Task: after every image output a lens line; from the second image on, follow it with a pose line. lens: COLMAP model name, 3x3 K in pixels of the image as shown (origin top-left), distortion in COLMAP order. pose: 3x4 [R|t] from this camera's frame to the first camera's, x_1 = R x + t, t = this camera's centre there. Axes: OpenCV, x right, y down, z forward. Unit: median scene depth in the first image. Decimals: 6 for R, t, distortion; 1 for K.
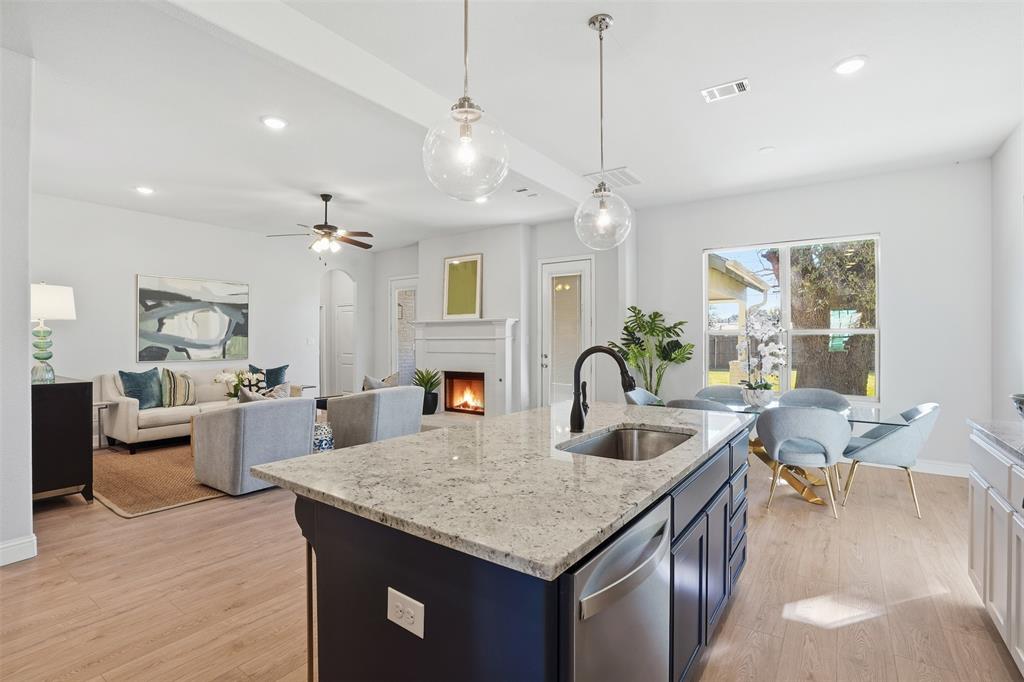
lens RADIAL K [[481.2, 0, 512.0], [0, 481.2, 336.5], [0, 0, 1]] dist [-0.063252, 0.026272]
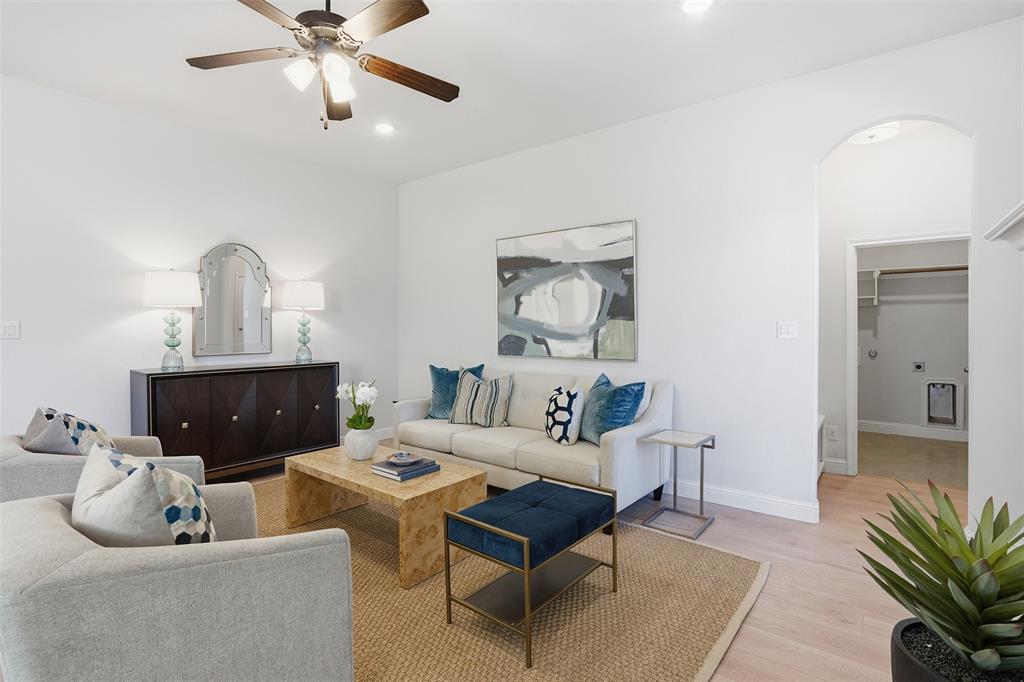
lens RADIAL K [[481.2, 0, 512.0], [0, 481.2, 336.5], [0, 0, 1]] dist [-0.063252, 0.026272]
pose [[-0.049296, 0.018592, -0.998611, -0.024445], [0.006726, 0.999810, 0.018282, 0.009073], [0.998762, -0.005816, -0.049412, 0.981642]]
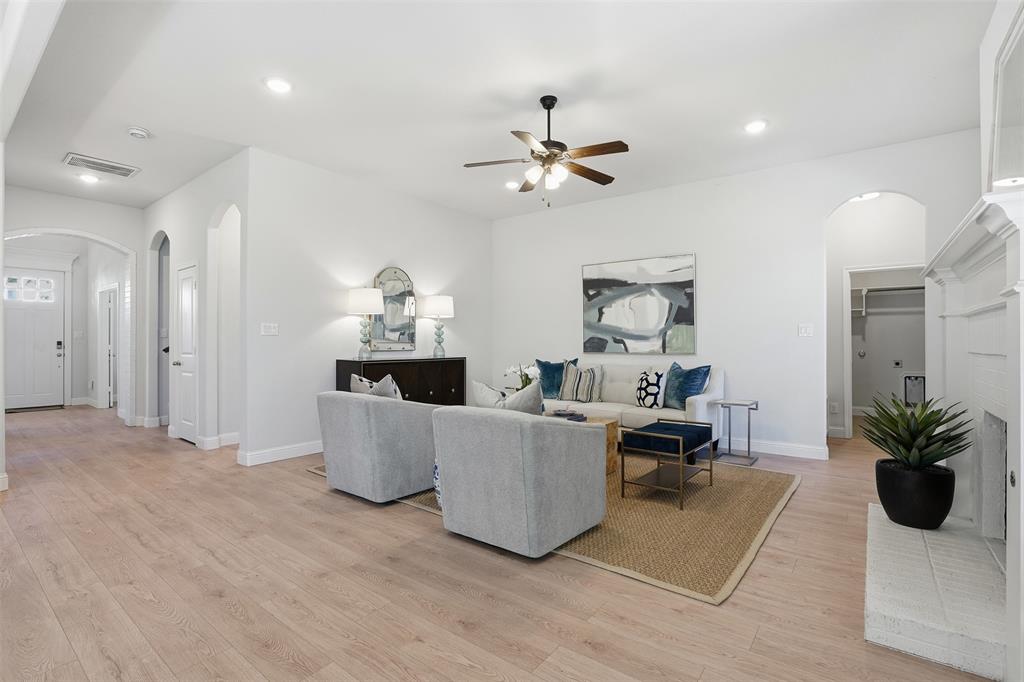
lens RADIAL K [[473.1, 0, 512.0], [0, 473.1, 341.0], [0, 0, 1]] dist [-0.062098, 0.022517]
pose [[-0.041832, -0.001268, -0.999124, 0.200903], [0.005535, 0.999984, -0.001501, 0.027897], [0.999109, -0.005593, -0.041824, 0.823137]]
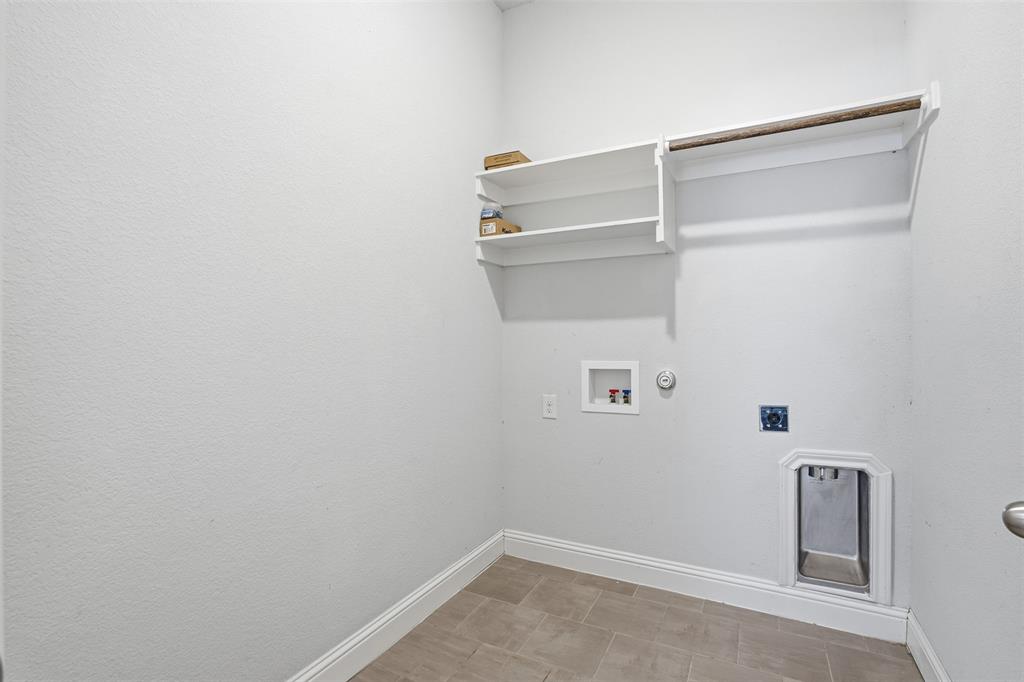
lens RADIAL K [[481.2, 0, 512.0], [0, 481.2, 336.5], [0, 0, 1]] dist [-0.063252, 0.026272]
pose [[0.138205, -0.002100, -0.990401, -0.616603], [0.004140, 0.999990, -0.001543, 0.030985], [0.990395, -0.003887, 0.138212, 1.461156]]
